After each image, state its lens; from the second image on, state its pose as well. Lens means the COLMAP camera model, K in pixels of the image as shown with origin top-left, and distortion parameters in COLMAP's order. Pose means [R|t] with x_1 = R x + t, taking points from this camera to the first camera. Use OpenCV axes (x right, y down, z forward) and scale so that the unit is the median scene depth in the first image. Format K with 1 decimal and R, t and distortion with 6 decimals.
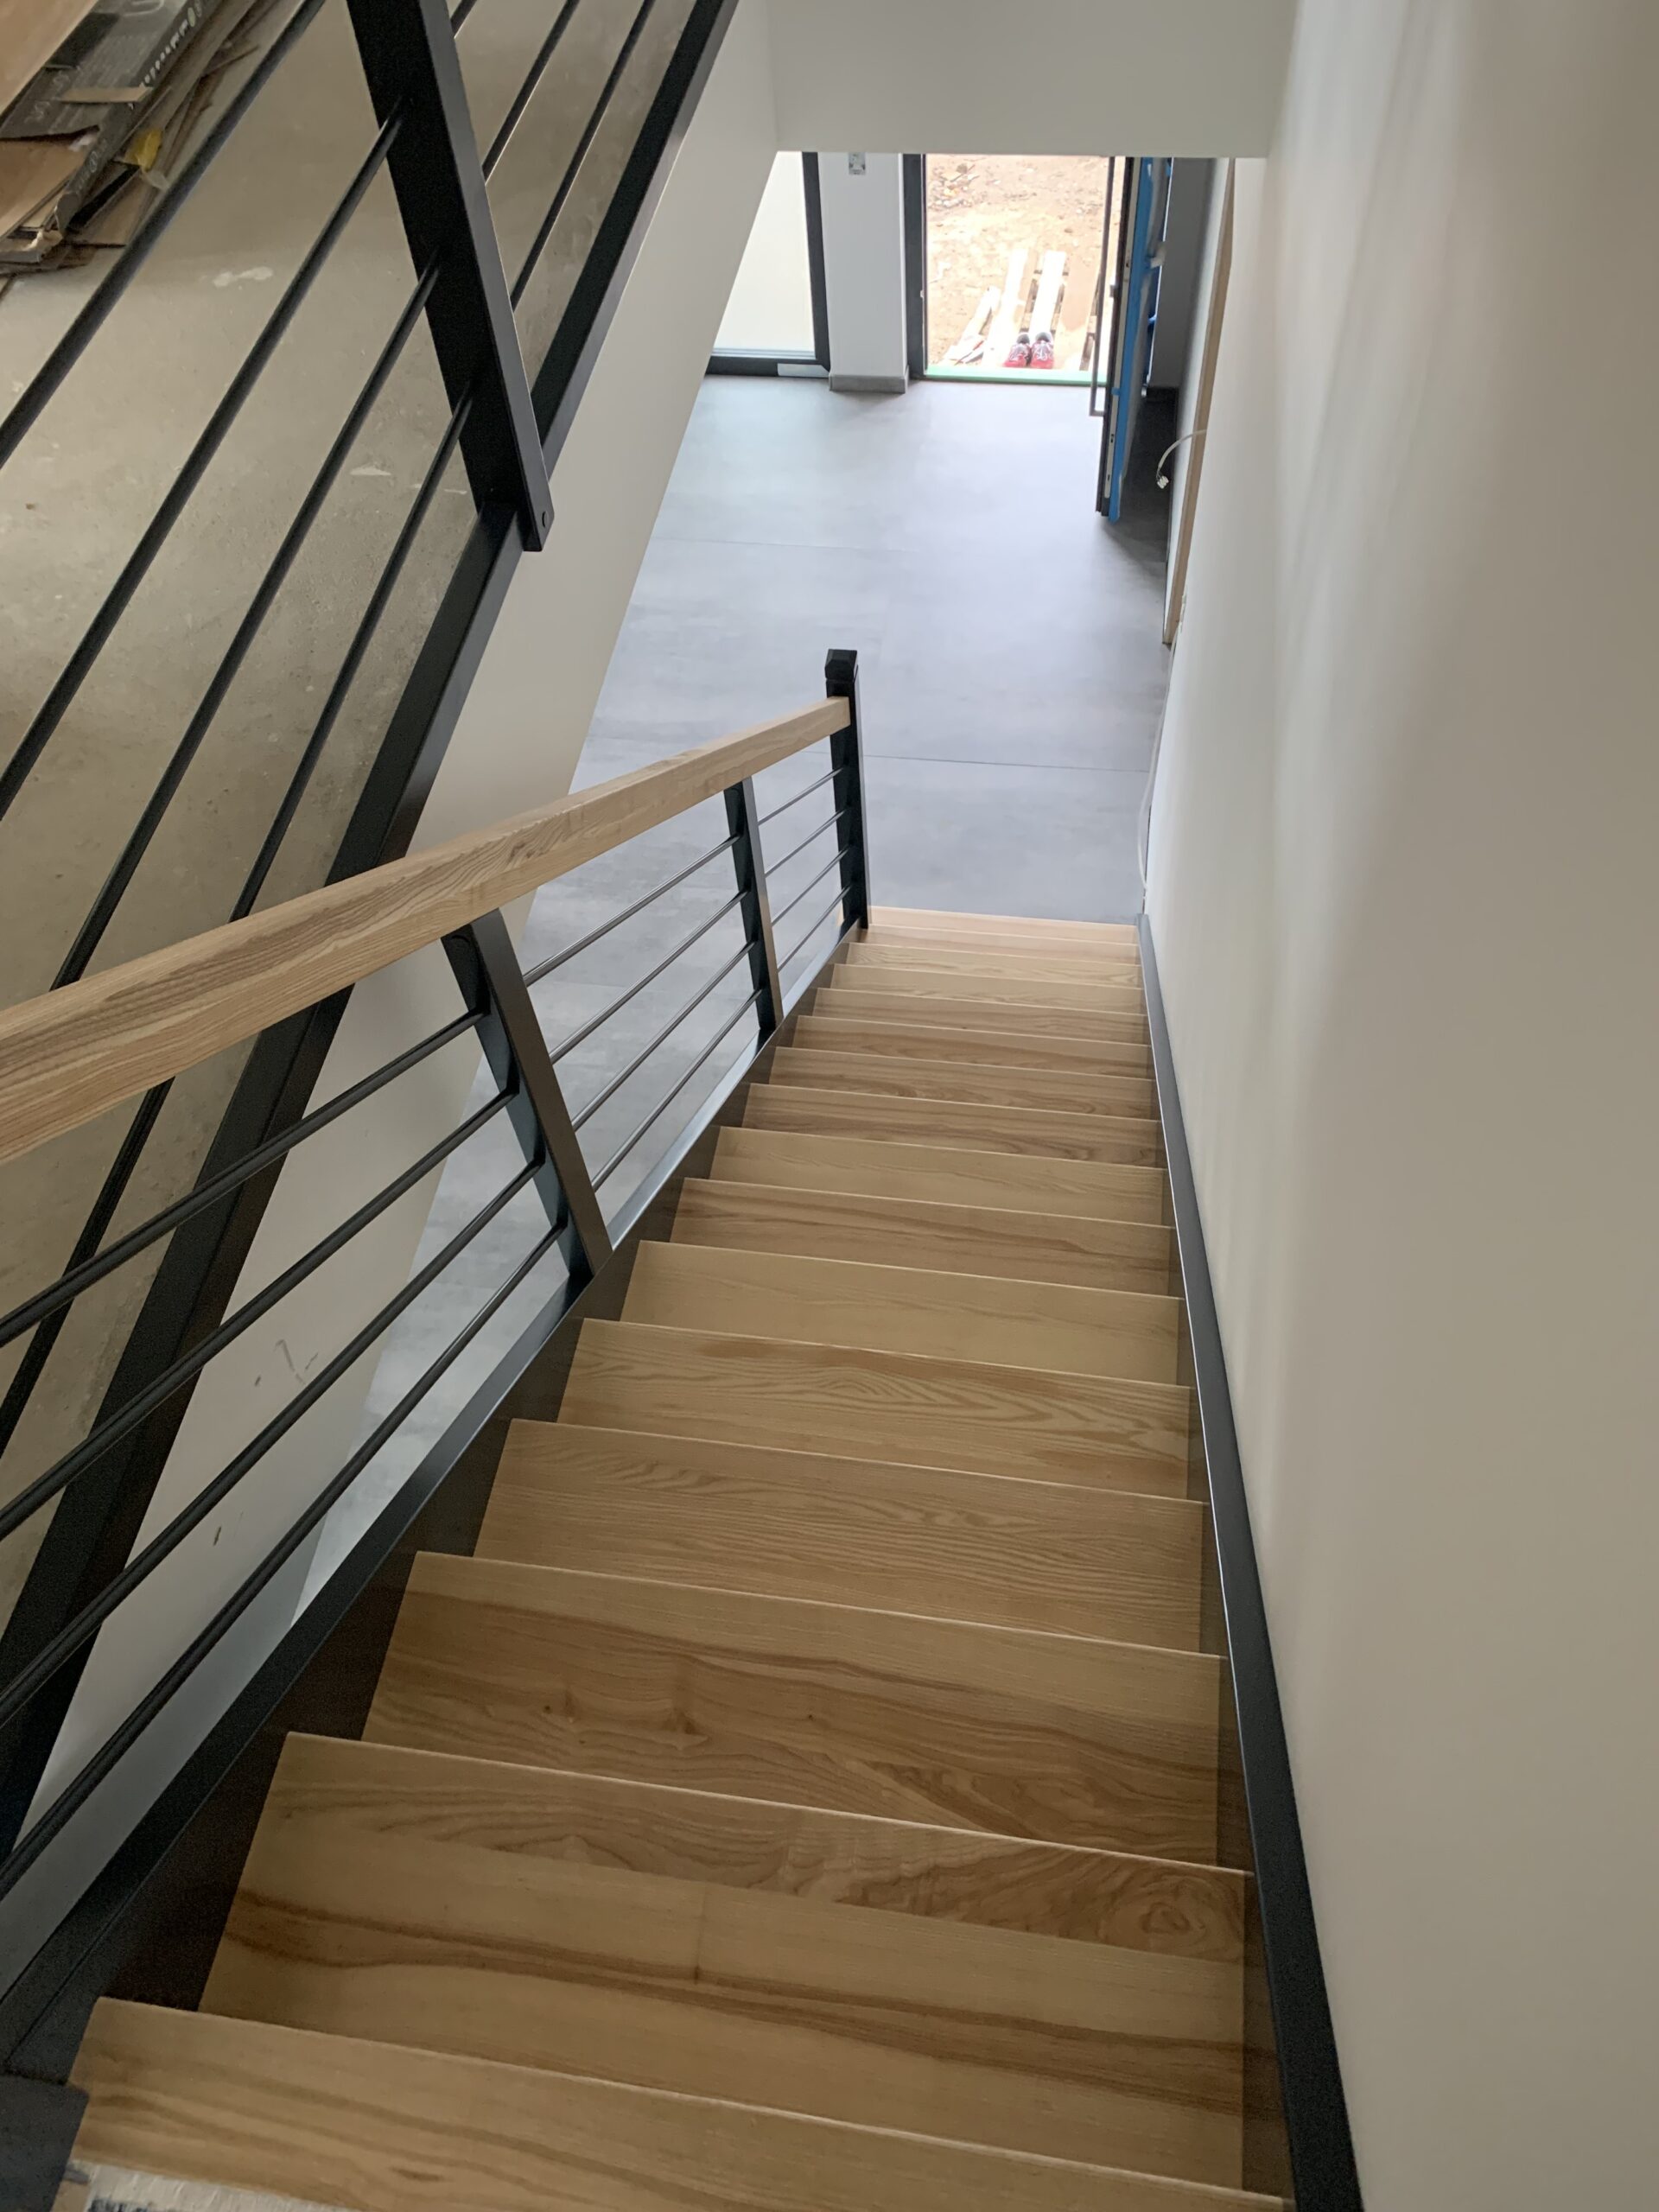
lens RADIAL K [[1697.8, 0, 836.2], [0, 1697.8, 1075.6], [0, 0, 1]] dist [0.072219, -0.071091]
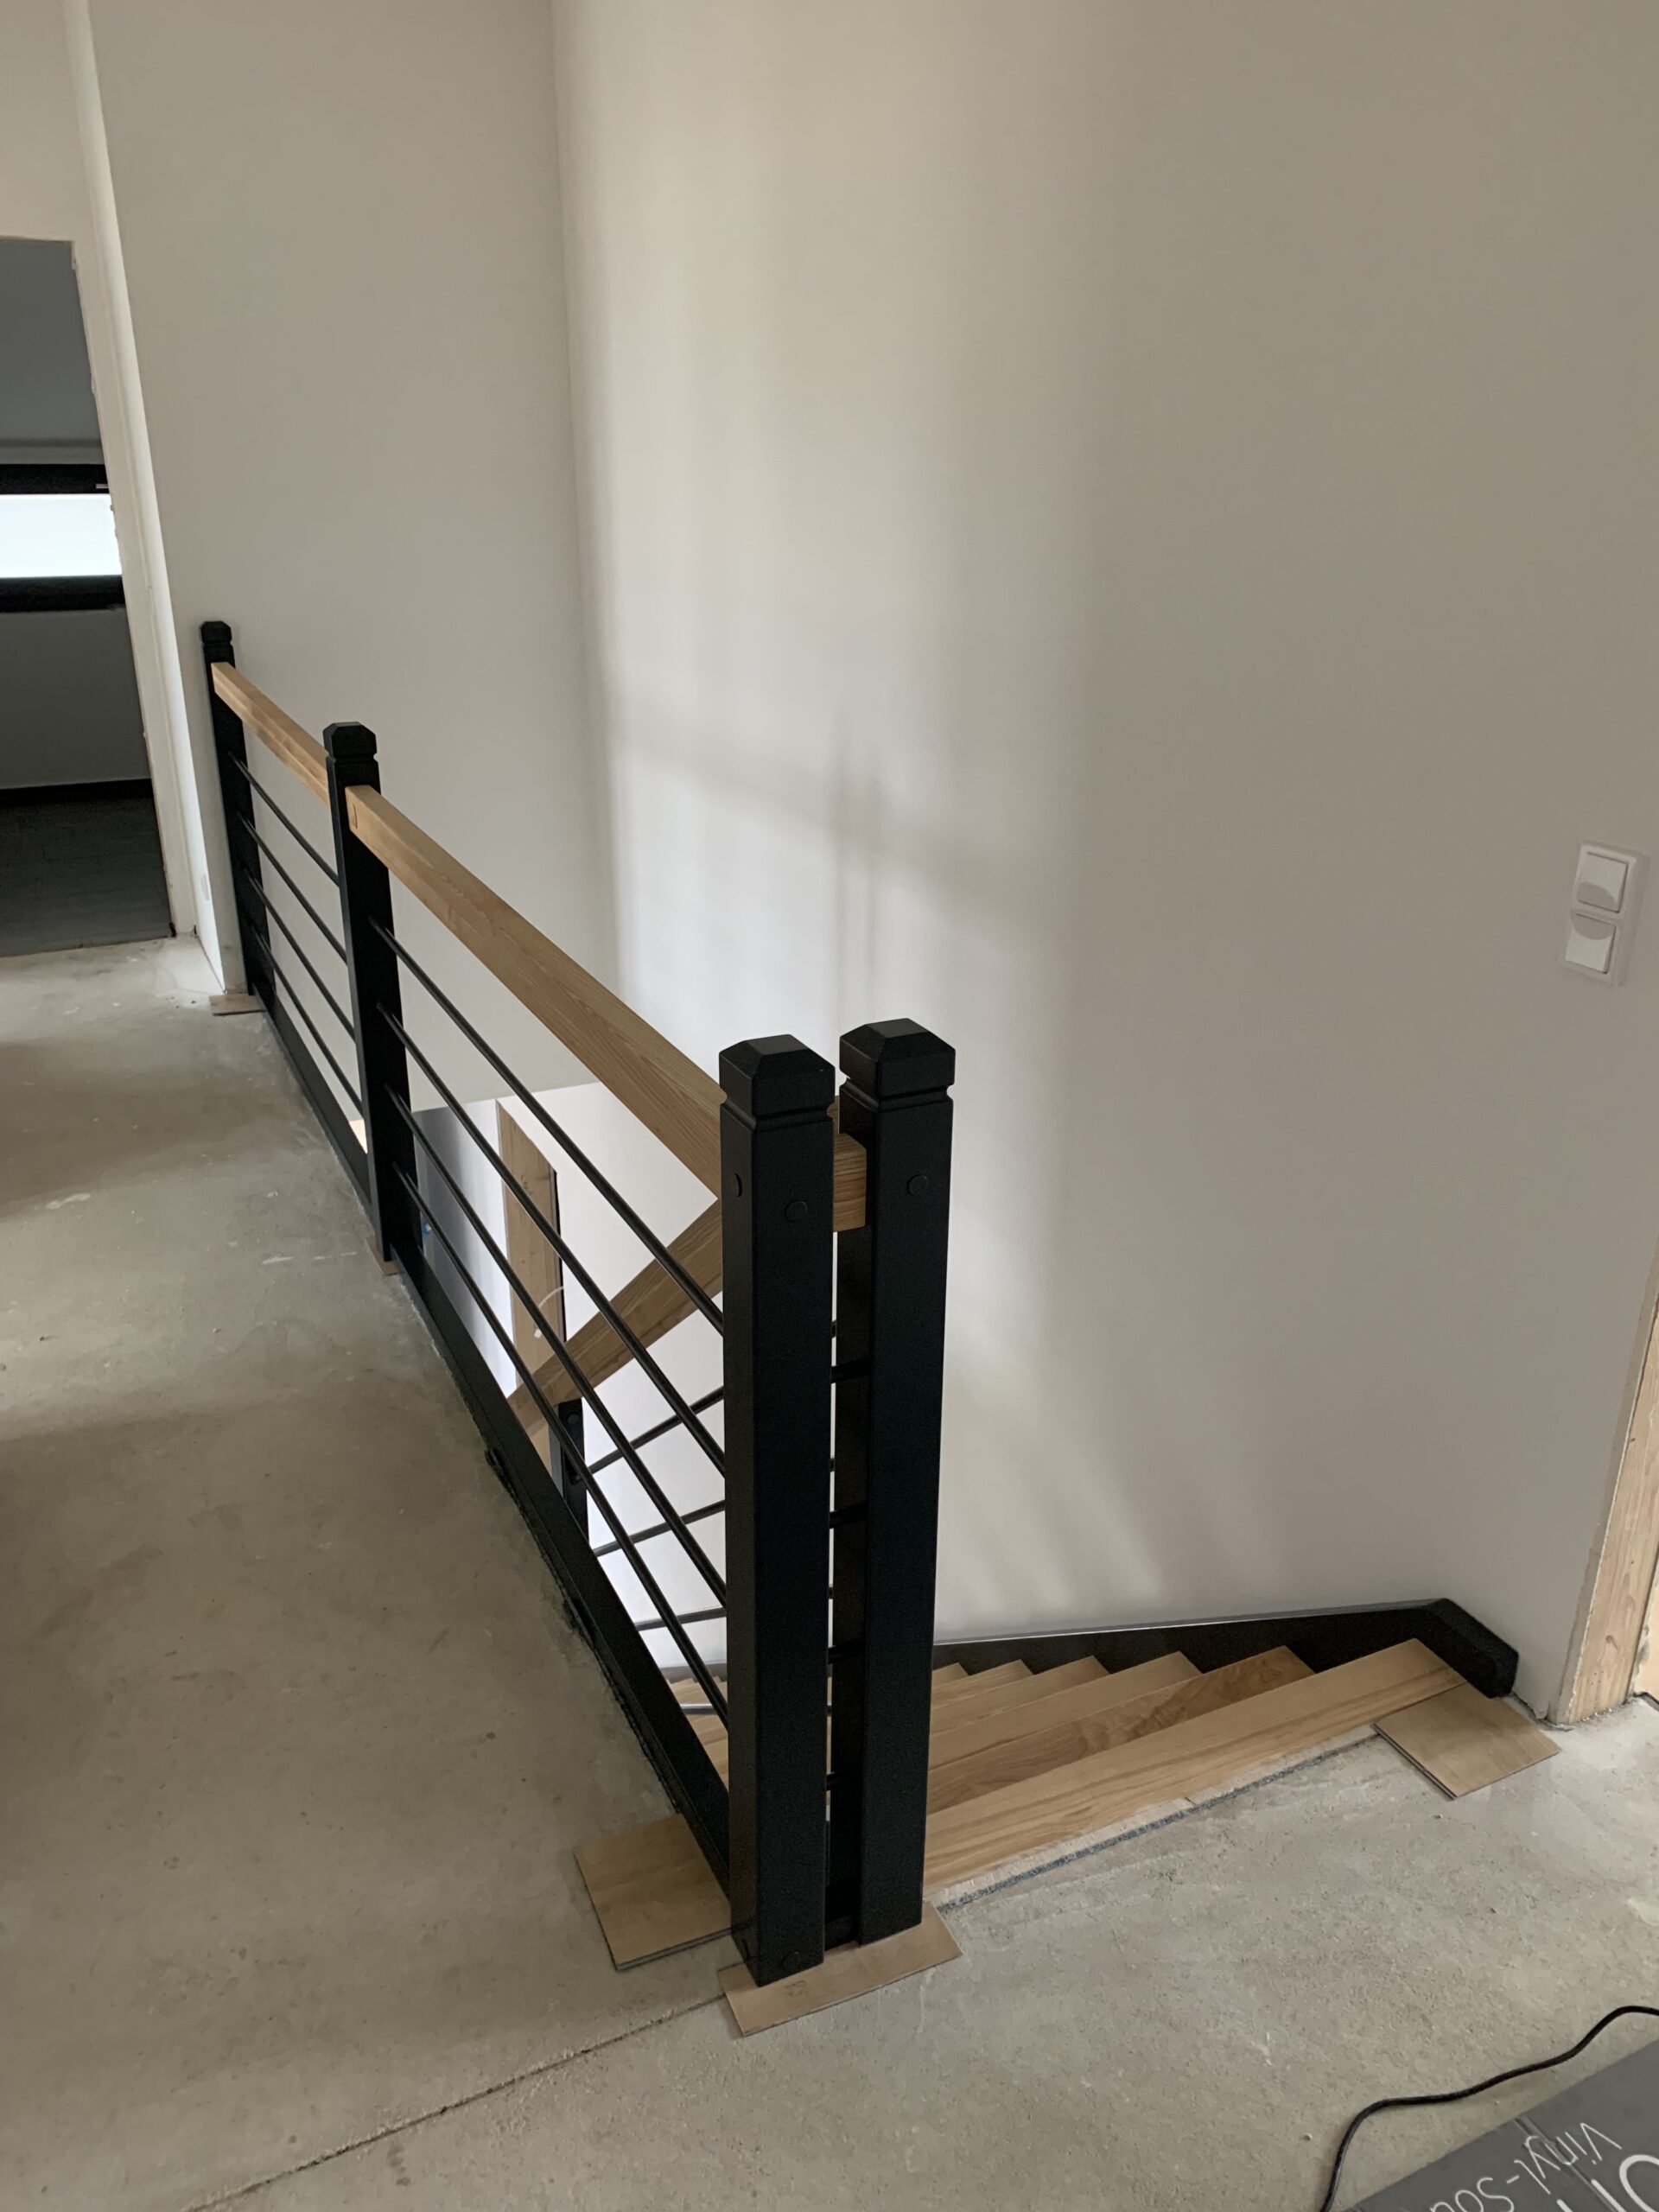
lens RADIAL K [[1668.2, 0, 831.2], [0, 1668.2, 1136.8], [0, 0, 1]] dist [0.005181, 0.002224]
pose [[0.828339, -0.164664, 0.535482, -0.515430], [0.425784, 0.806234, -0.410725, 0.282461], [-0.364092, 0.568219, 0.737946, -0.215864]]
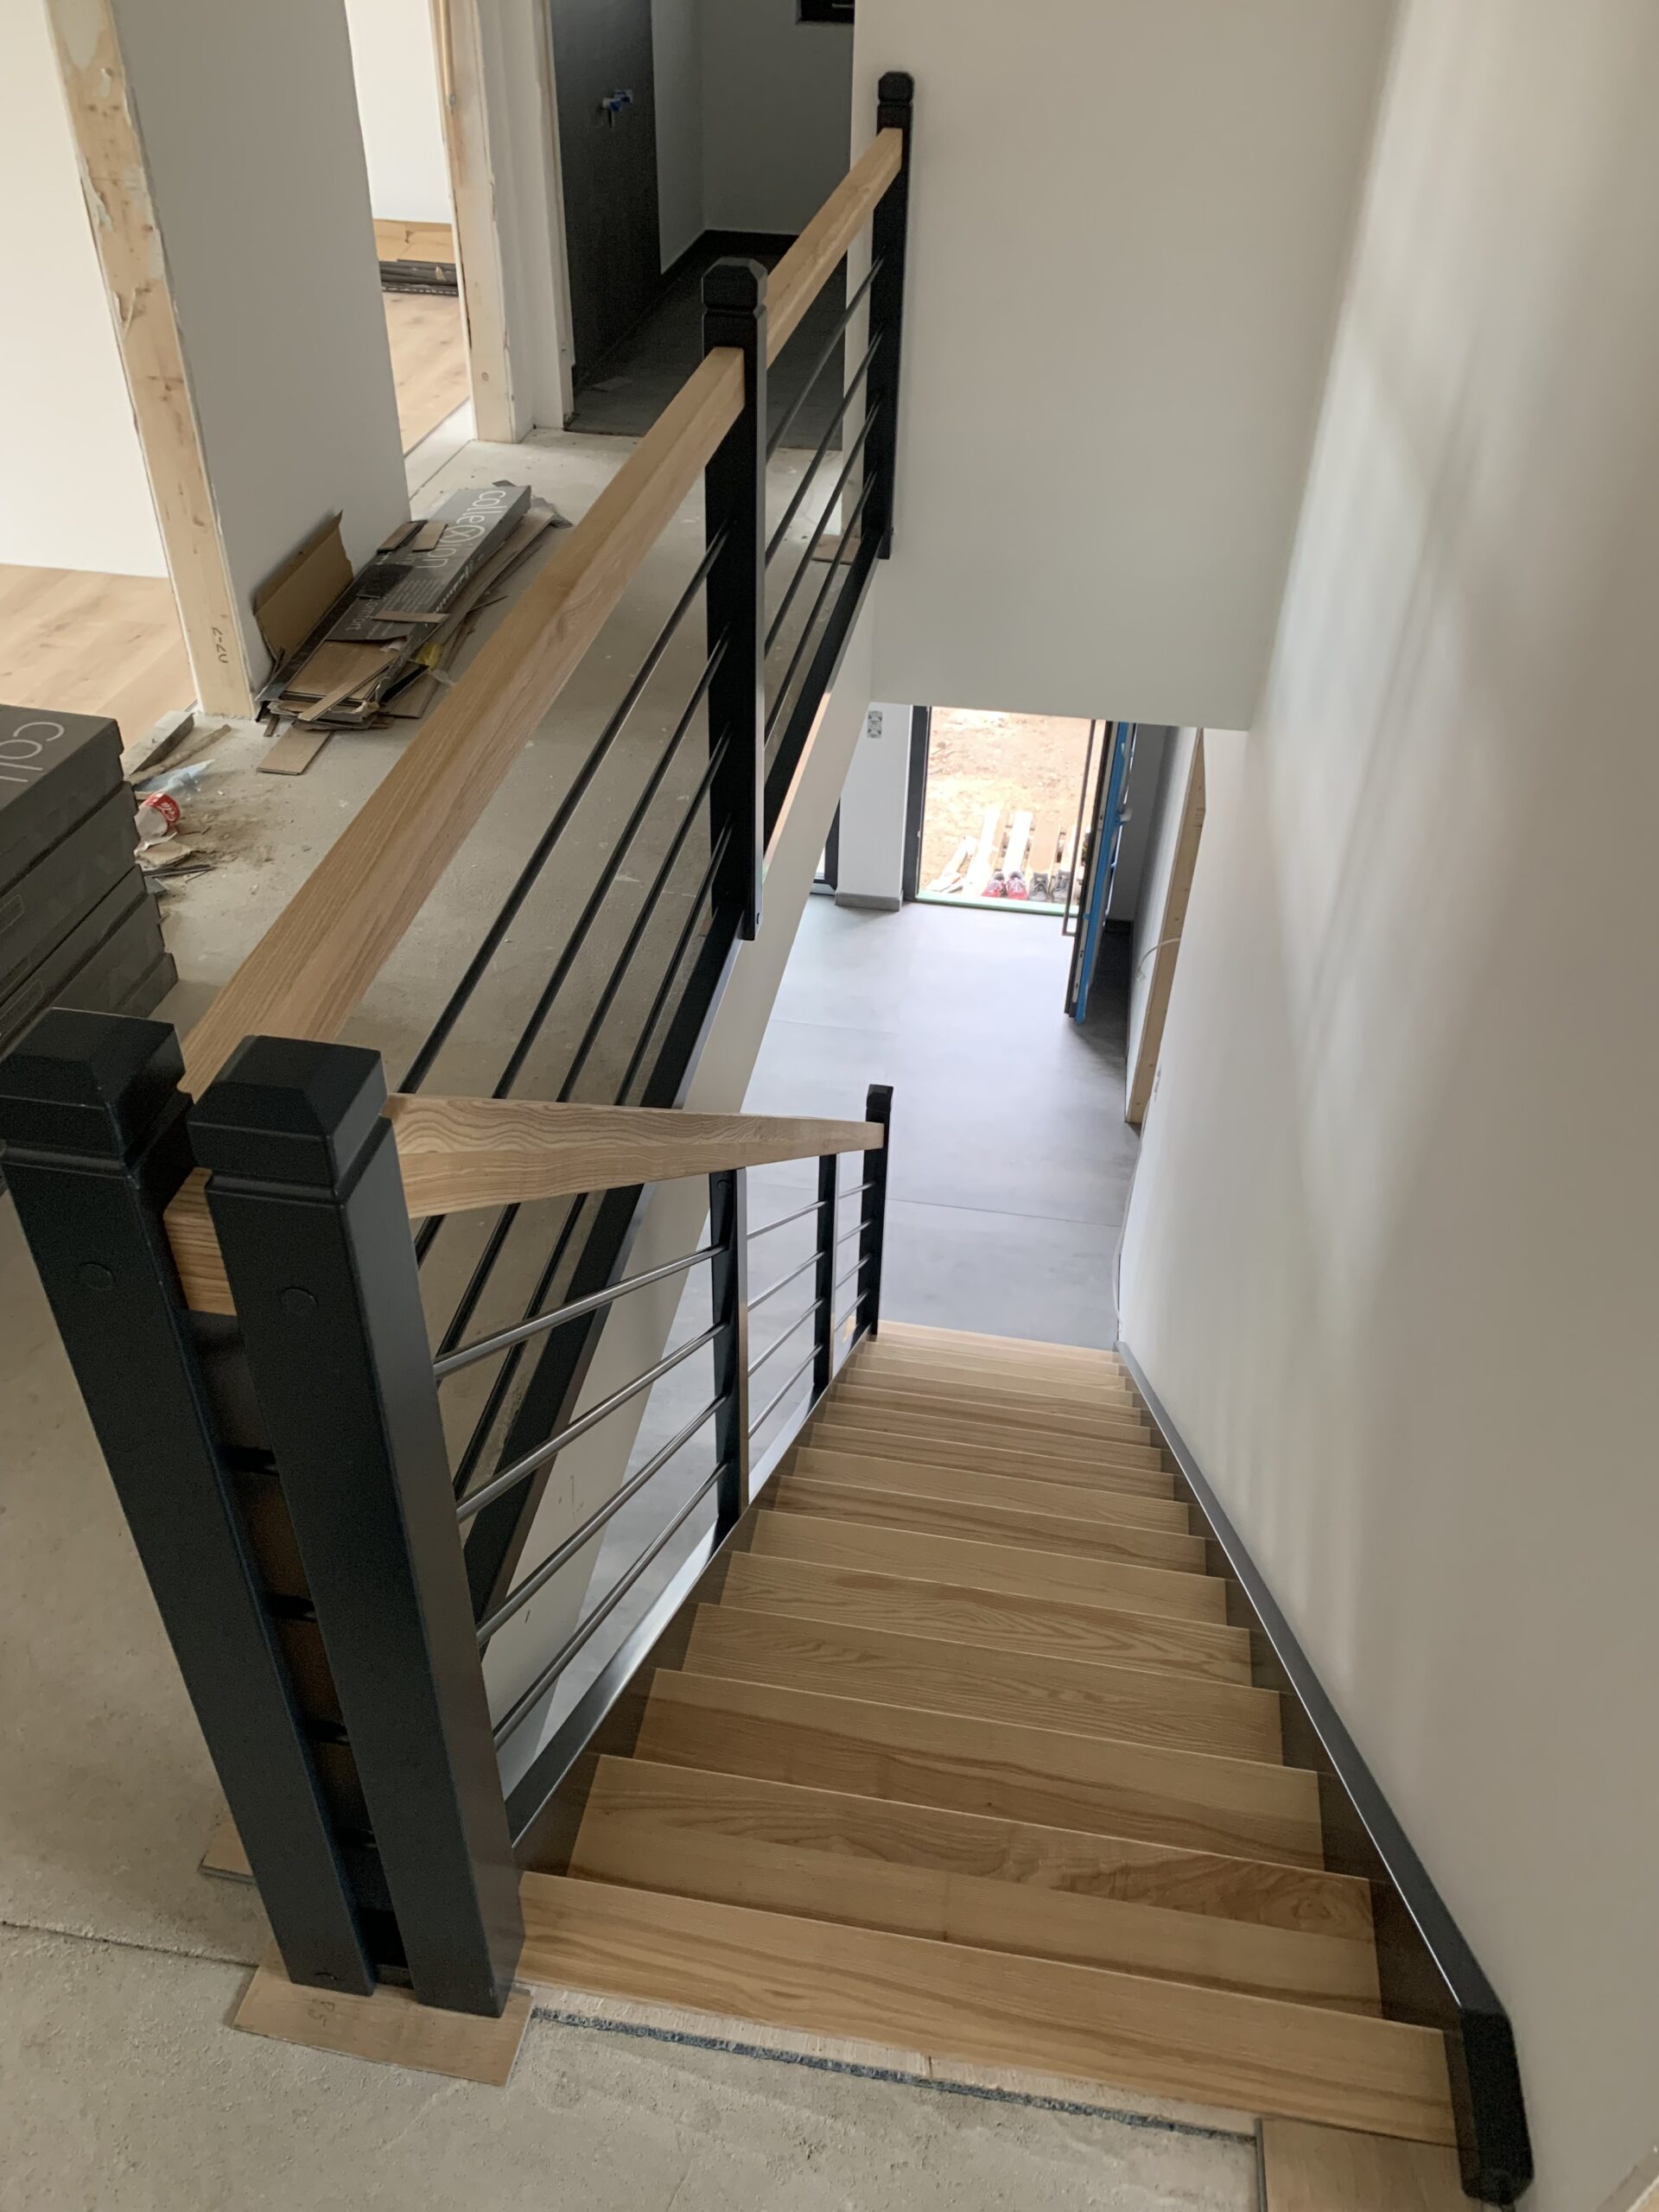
lens RADIAL K [[1678.6, 0, 828.8], [0, 1678.6, 1119.6], [0, 0, 1]] dist [0.019963, -0.011386]
pose [[0.997271, 0.063441, 0.037759, -0.125921], [-0.051045, 0.962017, -0.268174, 0.142371], [-0.053338, 0.265514, 0.962630, -0.170785]]
